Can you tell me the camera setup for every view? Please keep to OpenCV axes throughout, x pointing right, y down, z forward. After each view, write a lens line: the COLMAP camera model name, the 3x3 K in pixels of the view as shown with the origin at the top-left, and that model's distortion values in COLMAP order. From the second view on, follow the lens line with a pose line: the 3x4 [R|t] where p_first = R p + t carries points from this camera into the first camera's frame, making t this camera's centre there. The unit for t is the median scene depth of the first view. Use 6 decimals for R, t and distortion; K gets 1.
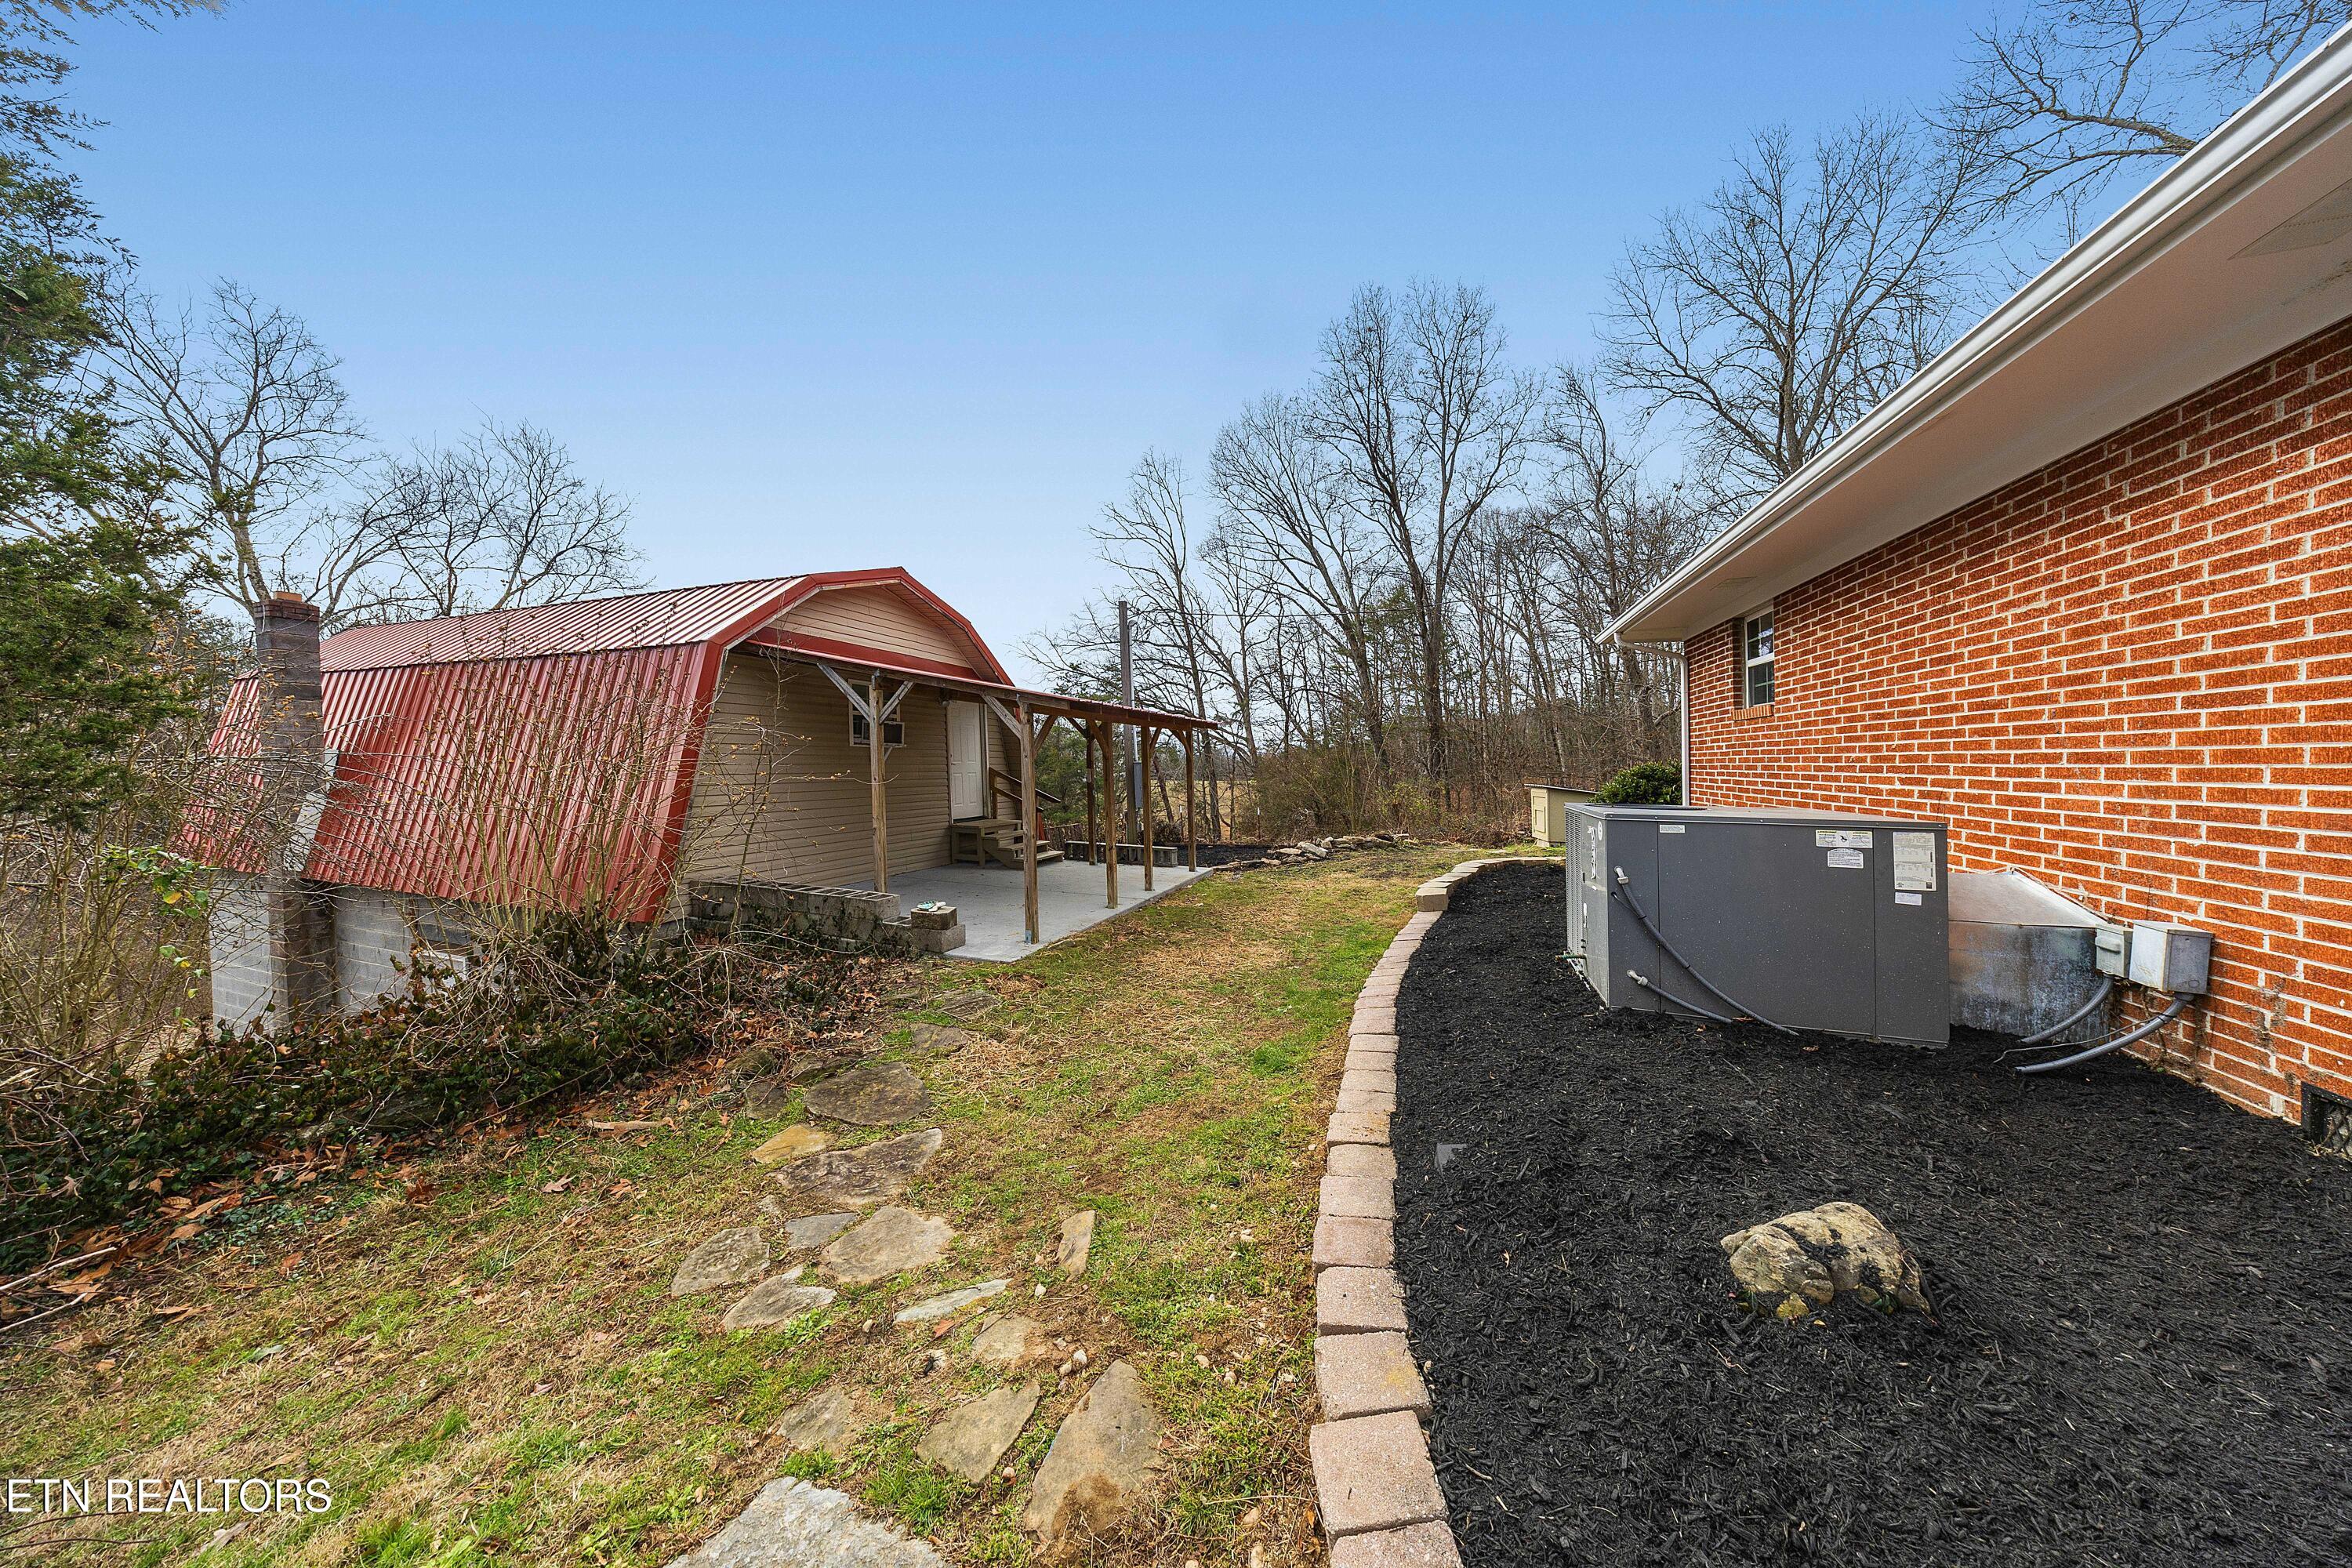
lens RADIAL K [[1087.5, 0, 1176.0], [0, 1087.5, 784.0], [0, 0, 1]] dist [0.000241, 0.000019]
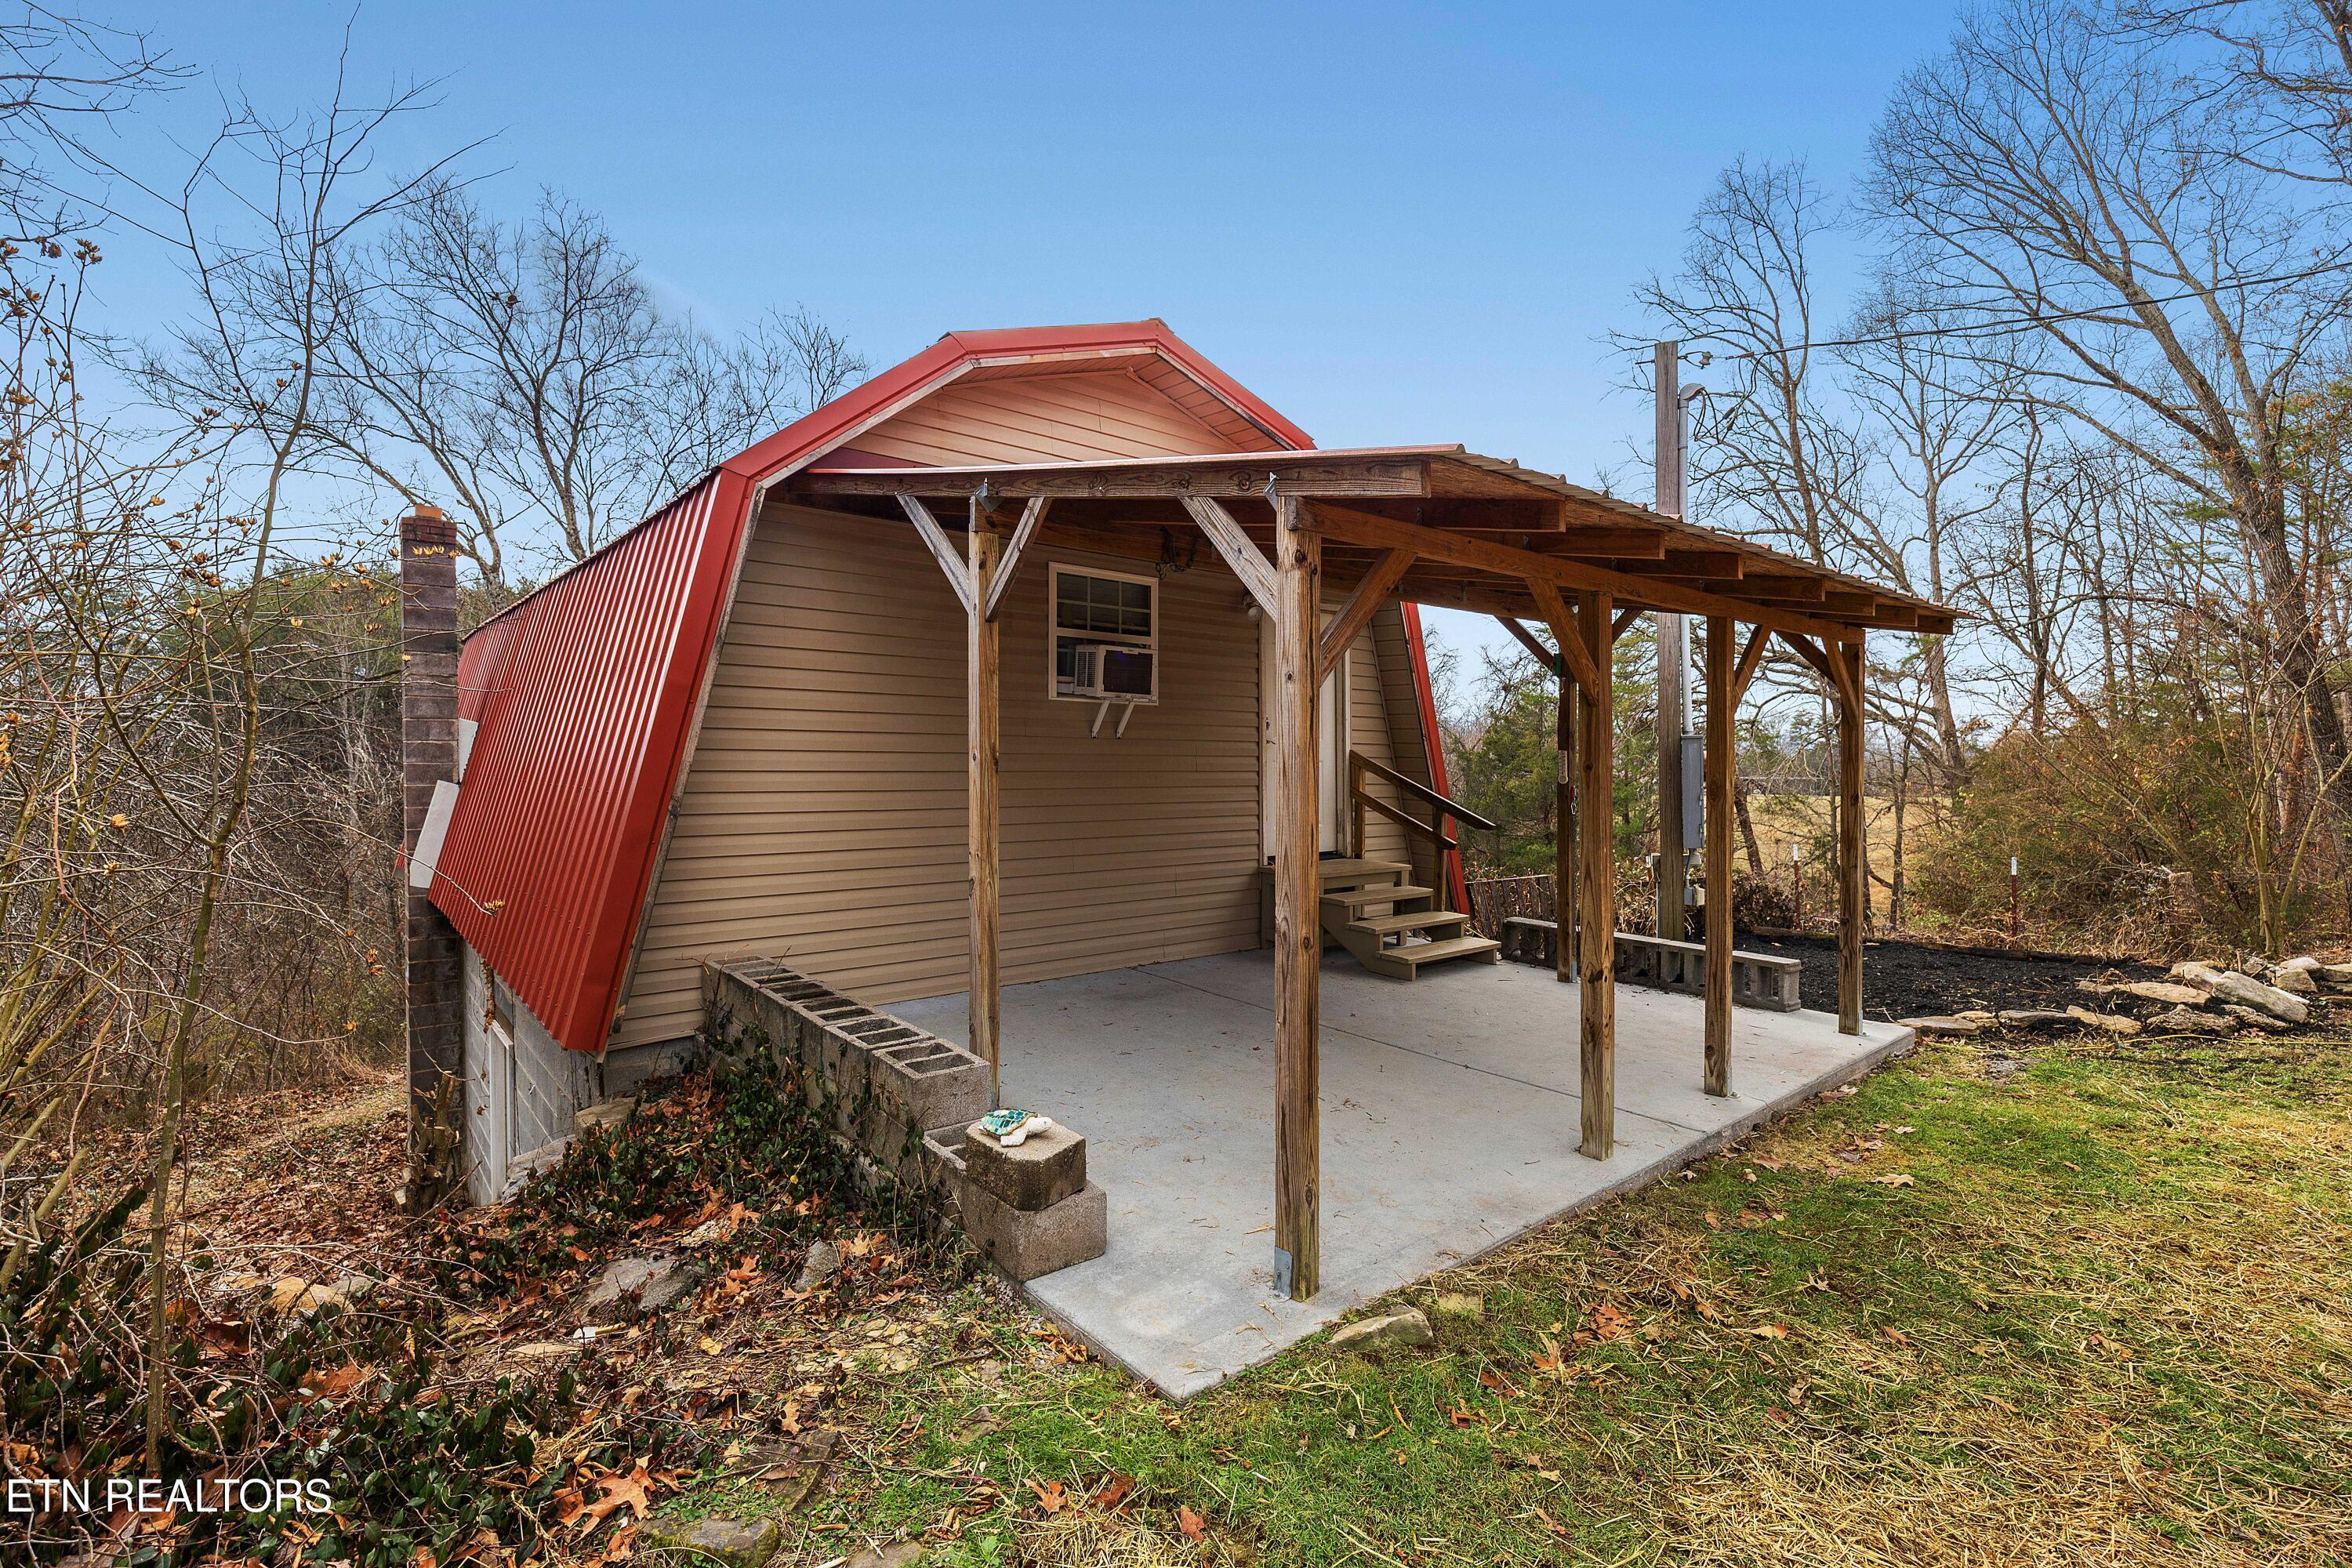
lens RADIAL K [[1136.4, 0, 1176.2], [0, 1136.4, 825.6], [0, 0, 1]] dist [-0.001522, -0.000325]
pose [[0.897092, 0.032973, -0.440612, -0.019885], [-0.023908, 0.999373, 0.026111, 0.006429], [0.441197, -0.012889, 0.897318, 0.519680]]
